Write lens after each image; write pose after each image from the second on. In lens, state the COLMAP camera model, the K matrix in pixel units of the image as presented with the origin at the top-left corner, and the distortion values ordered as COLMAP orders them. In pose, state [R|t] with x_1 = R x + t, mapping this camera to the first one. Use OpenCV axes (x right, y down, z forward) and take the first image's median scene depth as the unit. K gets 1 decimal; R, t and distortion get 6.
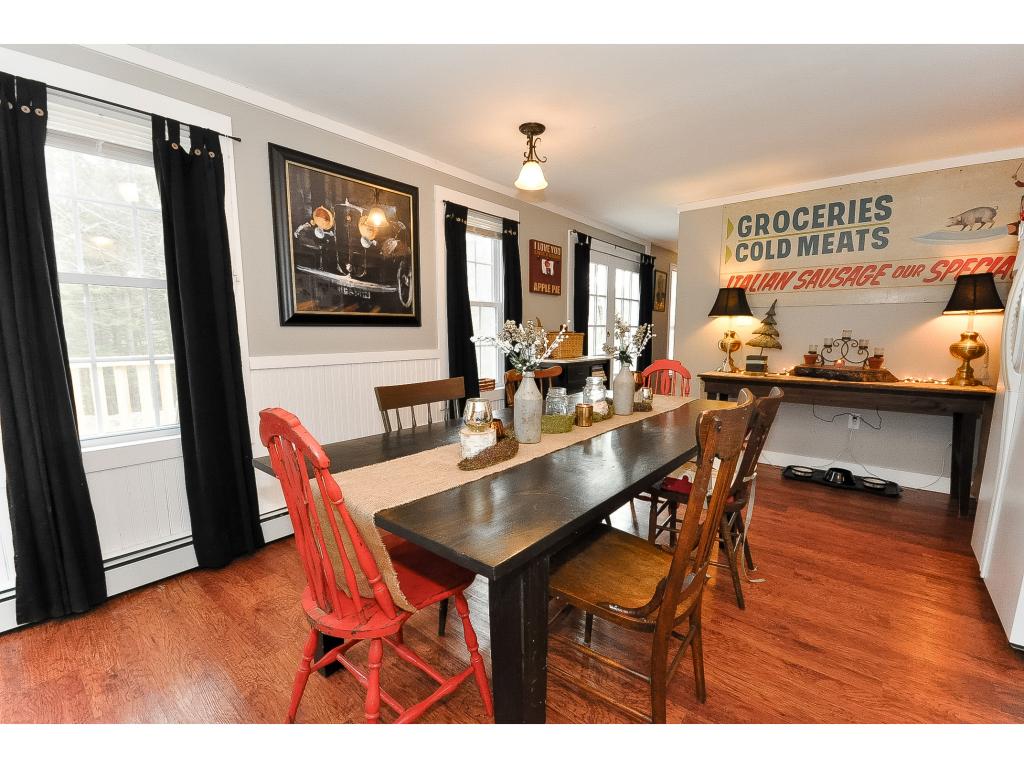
lens RADIAL K [[444.0, 0, 511.8], [0, 444.0, 388.2], [0, 0, 1]] dist [0.003892, -0.012039]
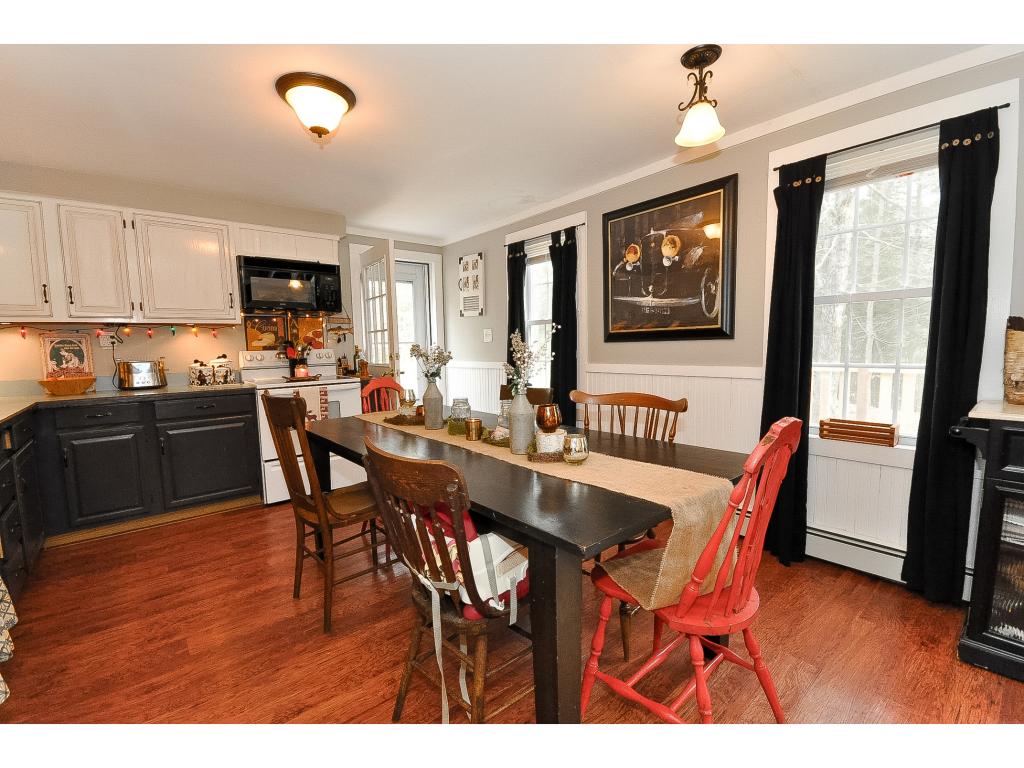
lens RADIAL K [[444.0, 0, 511.8], [0, 444.0, 388.2], [0, 0, 1]] dist [0.003892, -0.012039]
pose [[-0.192692, 0.098790, -0.976274, 0.624798], [-0.108547, 0.986667, 0.121266, -0.092839], [0.975237, 0.129338, -0.179400, 0.678677]]
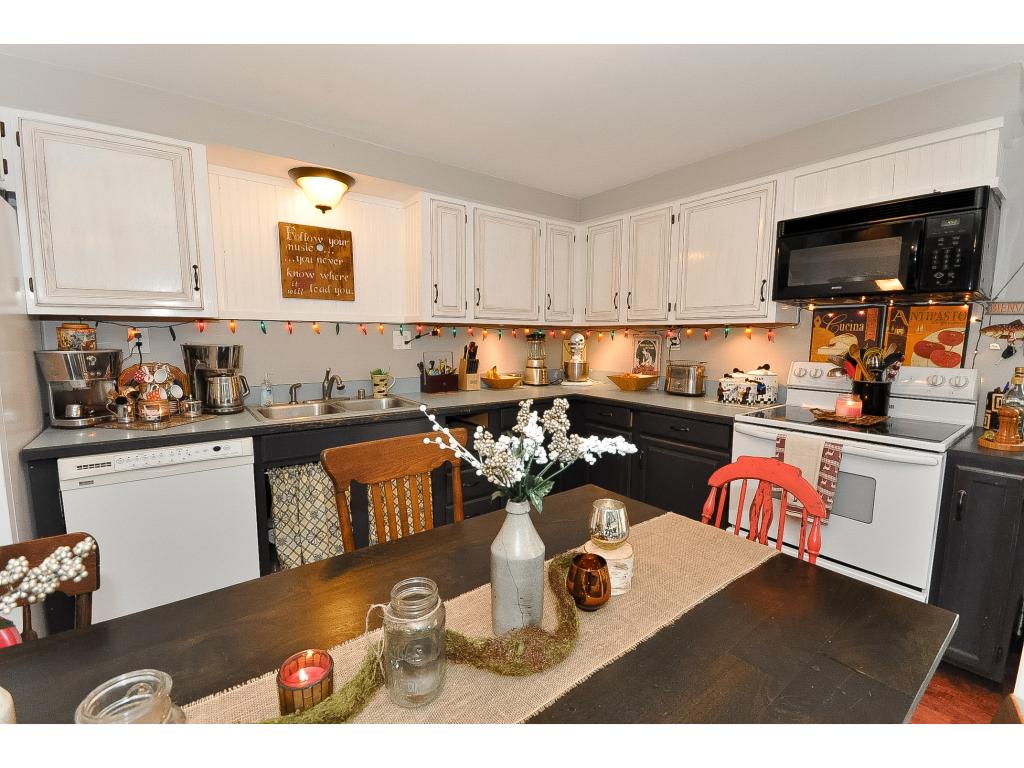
lens RADIAL K [[444.0, 0, 511.8], [0, 444.0, 388.2], [0, 0, 1]] dist [0.003892, -0.012039]
pose [[-0.970349, -0.034253, 0.239270, -0.027552], [0.026325, 0.969043, 0.245484, -0.130465], [-0.240272, 0.244504, -0.939408, 0.653976]]
